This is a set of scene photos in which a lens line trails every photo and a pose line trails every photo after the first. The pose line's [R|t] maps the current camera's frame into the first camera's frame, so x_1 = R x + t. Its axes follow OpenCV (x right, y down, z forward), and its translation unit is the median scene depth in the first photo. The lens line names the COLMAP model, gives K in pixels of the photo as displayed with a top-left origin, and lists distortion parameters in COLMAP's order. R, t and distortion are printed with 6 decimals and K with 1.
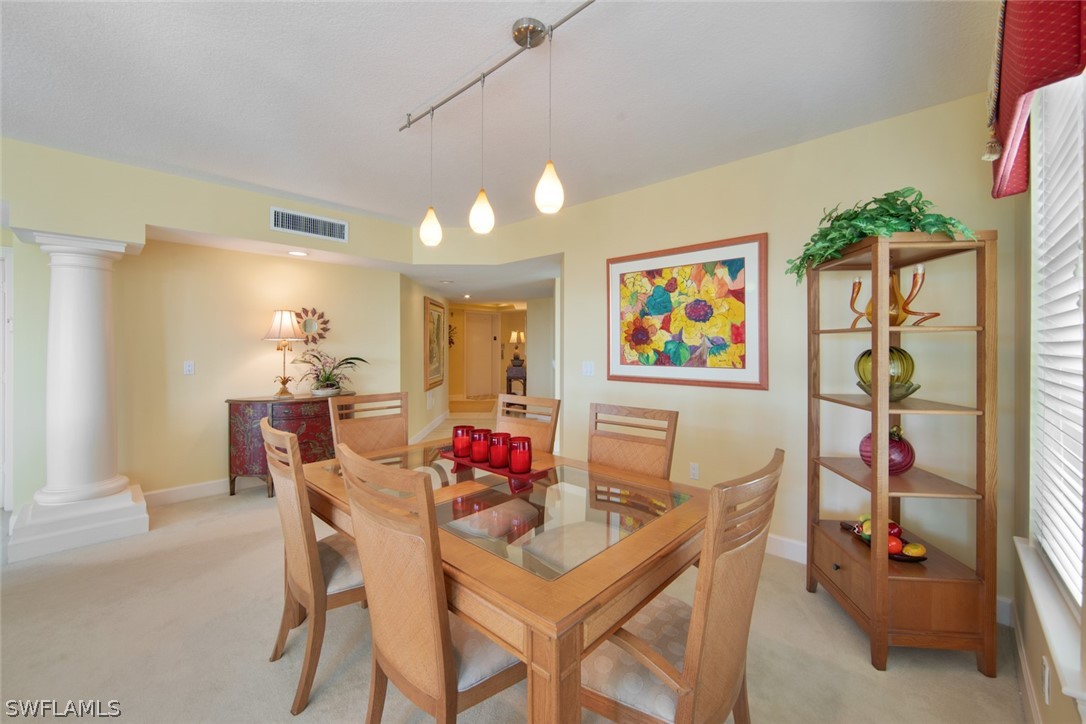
lens RADIAL K [[435.9, 0, 546.6], [0, 435.9, 346.4], [0, 0, 1]] dist [-0.010527, 0.002650]
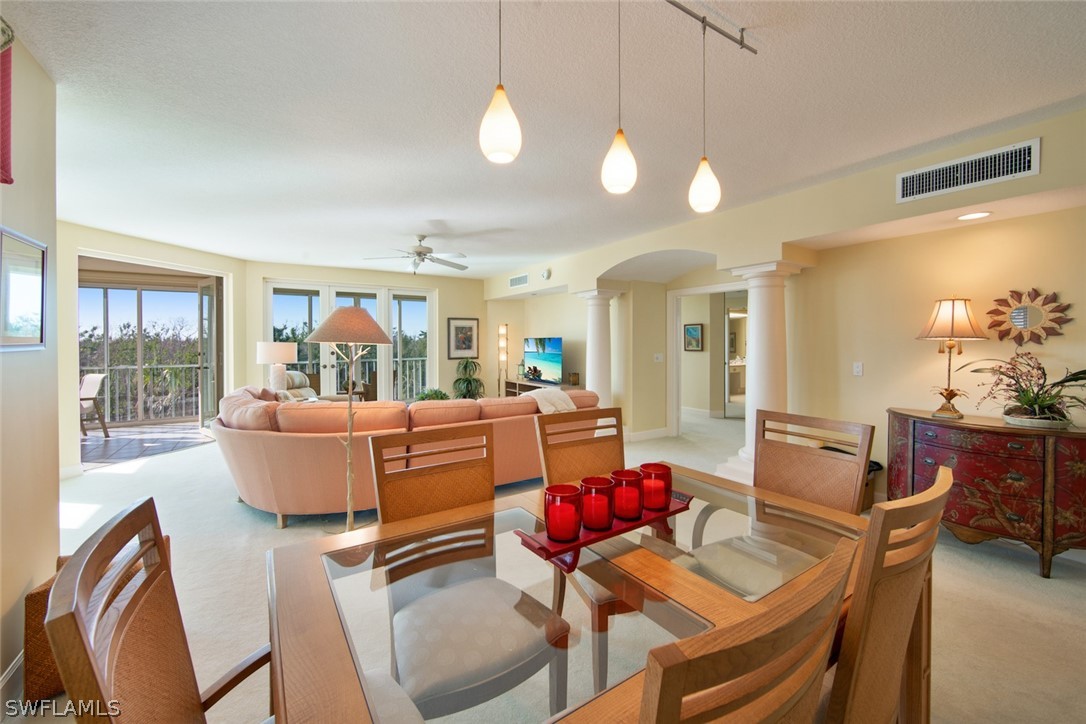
lens RADIAL K [[435.9, 0, 551.1], [0, 435.9, 345.5], [0, 0, 1]] dist [-0.010527, 0.002650]
pose [[-0.252745, 0.005632, -0.967517, 0.326689], [-0.002410, 0.999976, 0.006451, -0.008308], [0.967530, 0.003962, -0.252725, 0.608881]]
